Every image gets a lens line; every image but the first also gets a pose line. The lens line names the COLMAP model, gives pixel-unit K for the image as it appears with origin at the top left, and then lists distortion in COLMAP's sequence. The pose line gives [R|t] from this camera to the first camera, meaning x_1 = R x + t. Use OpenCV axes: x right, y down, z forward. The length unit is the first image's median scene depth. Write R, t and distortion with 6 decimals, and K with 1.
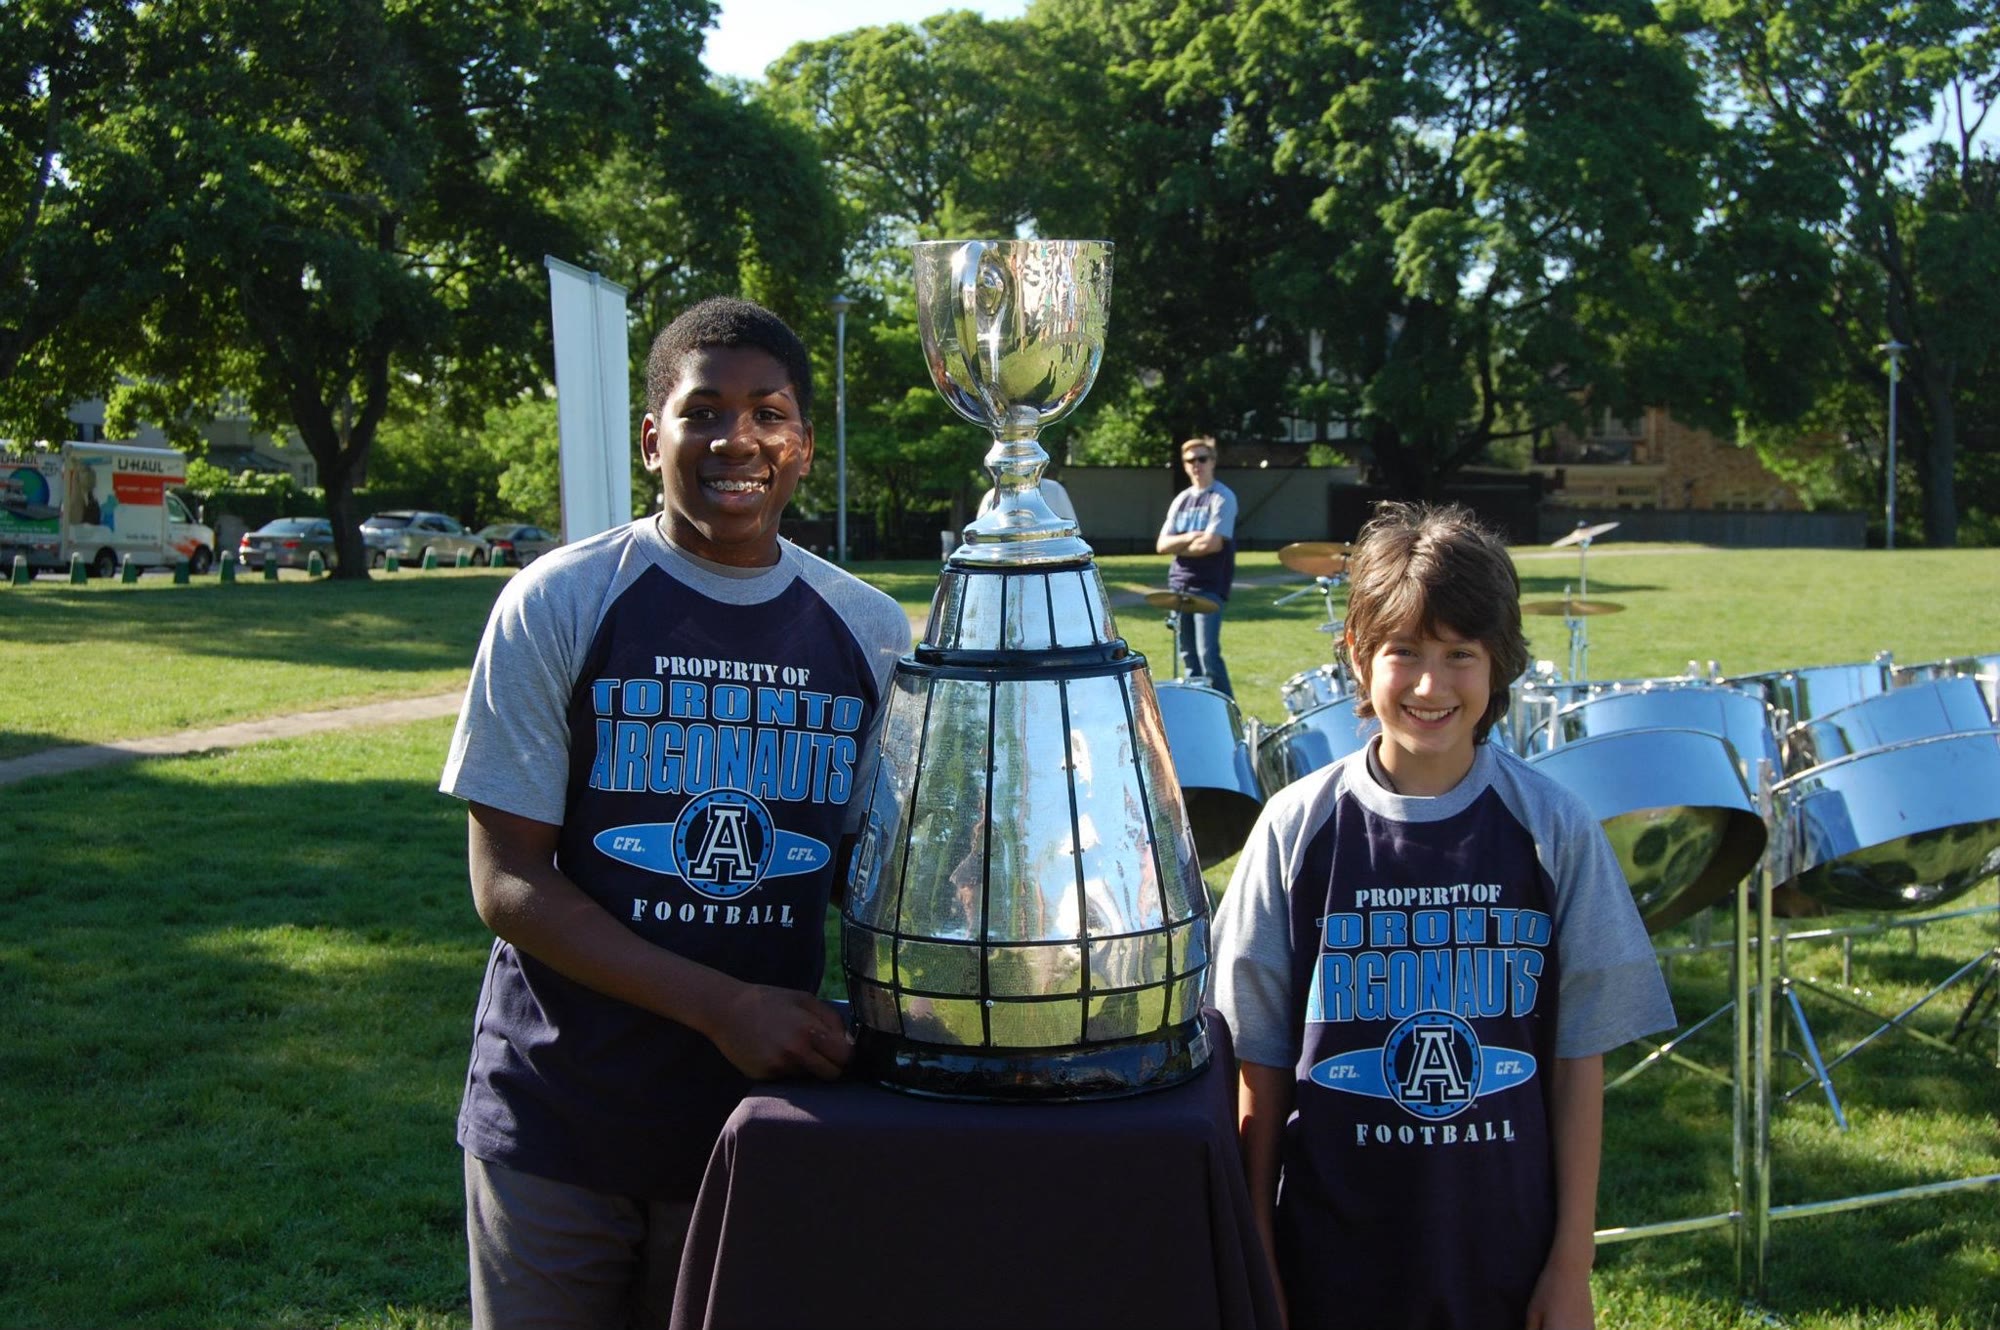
lens RADIAL K [[4222.5, 0, 1103.4], [0, 4222.5, 653.3], [0, 0, 1]] dist [-0.000942, 0.185066]
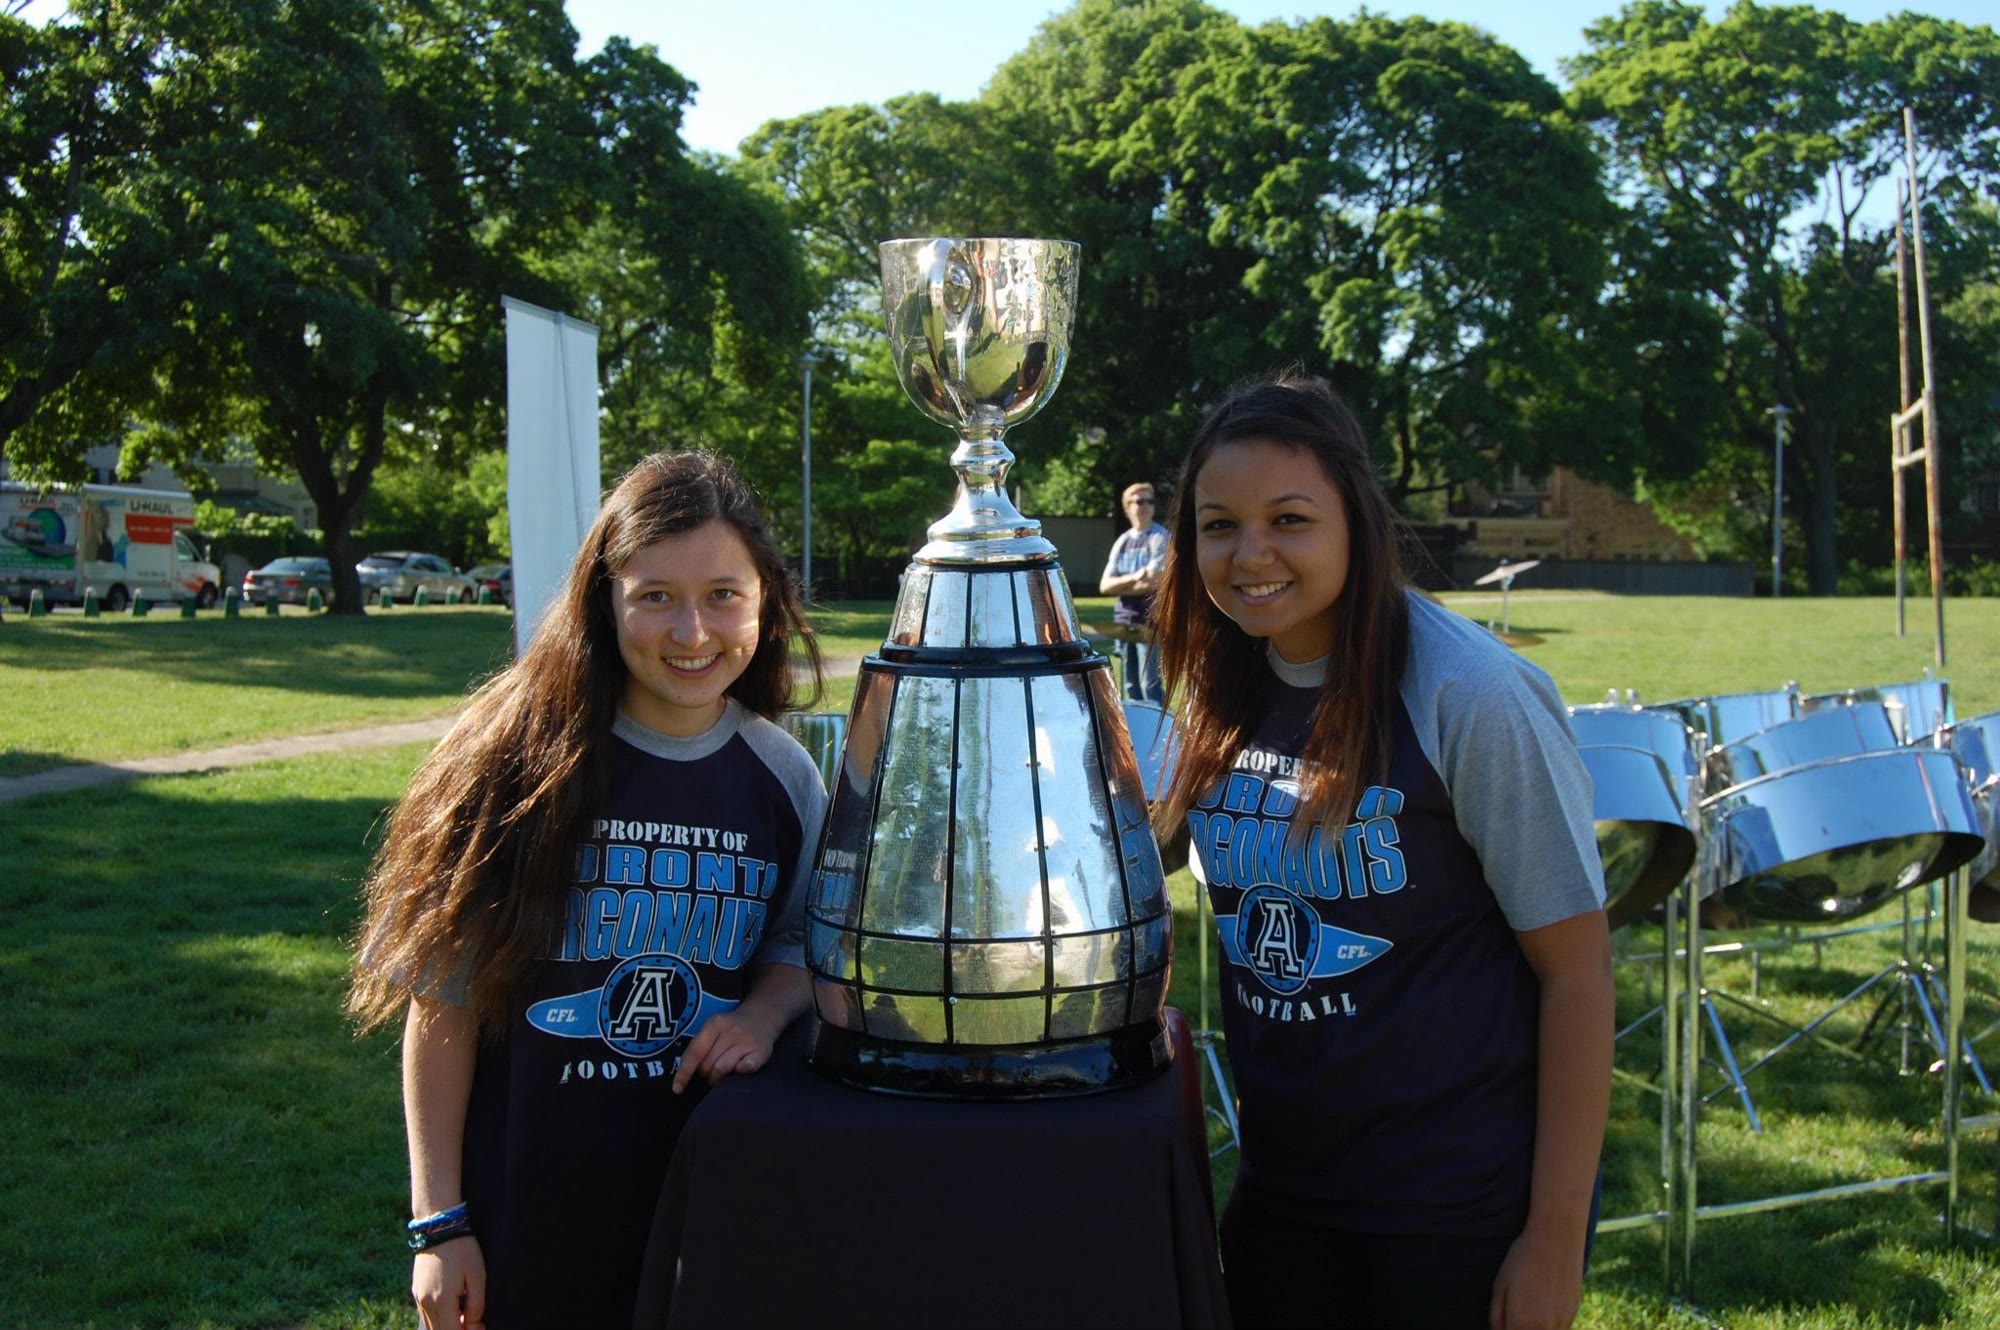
lens RADIAL K [[4220.8, 0, 1179.7], [0, 4220.8, 571.1], [0, 0, 1]] dist [0.002644, 0.056254]
pose [[0.999652, 0.007352, 0.025348, 0.005932], [-0.006869, 0.999794, -0.019102, -0.009591], [-0.025483, 0.018922, 0.999496, -0.077570]]
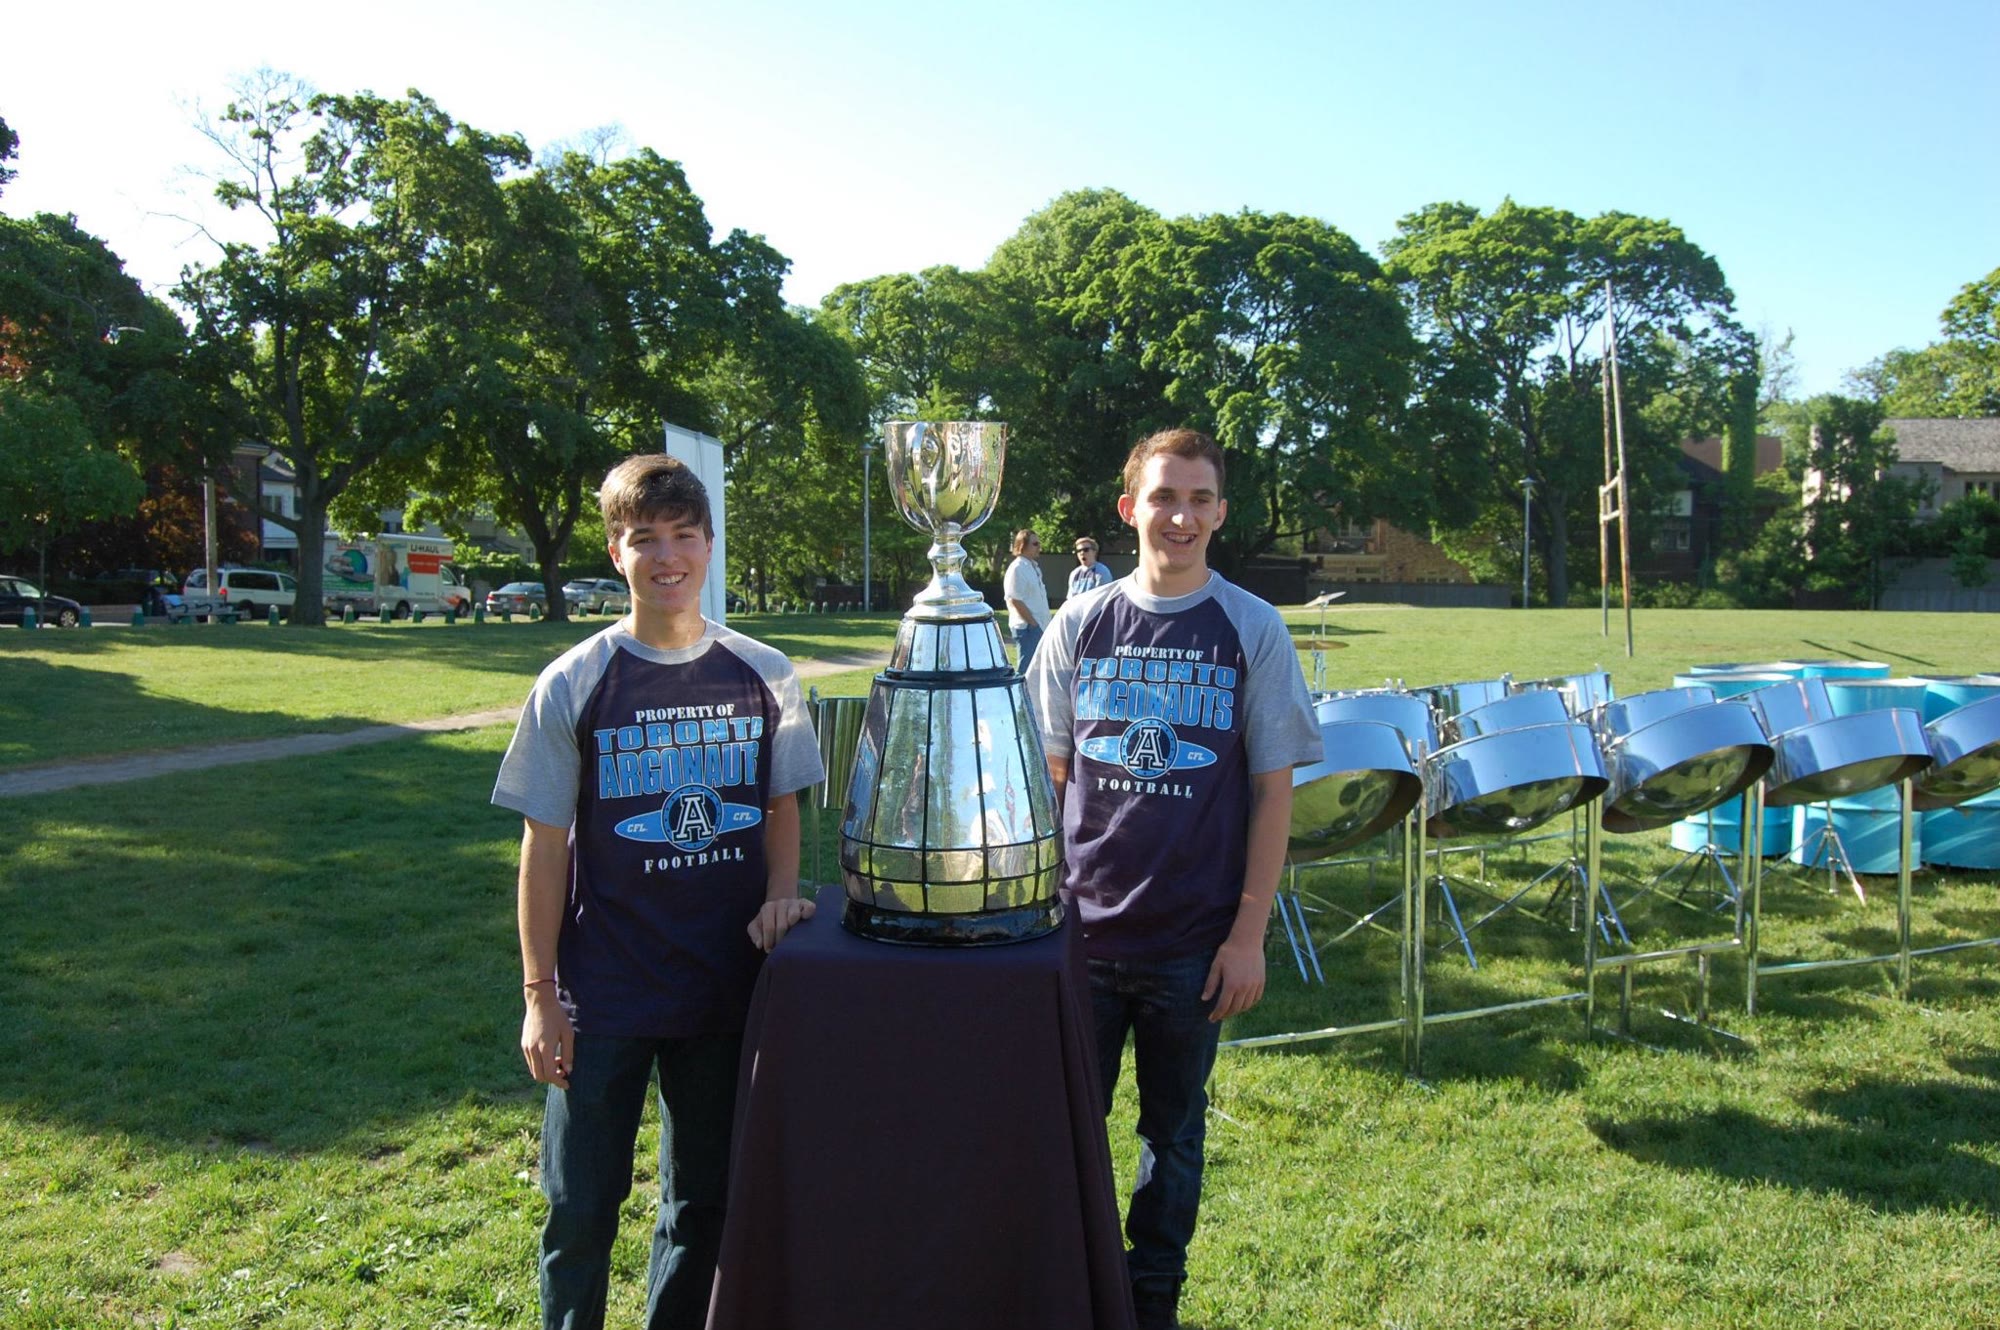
lens RADIAL K [[2569.3, 0, 1052.6], [0, 2569.3, 664.7], [0, 0, 1]] dist [-0.088341, 0.098348]
pose [[0.999757, 0.005893, 0.021255, -0.012662], [-0.005818, 0.999977, -0.003590, 0.001143], [-0.021276, 0.003465, 0.999768, 0.036345]]
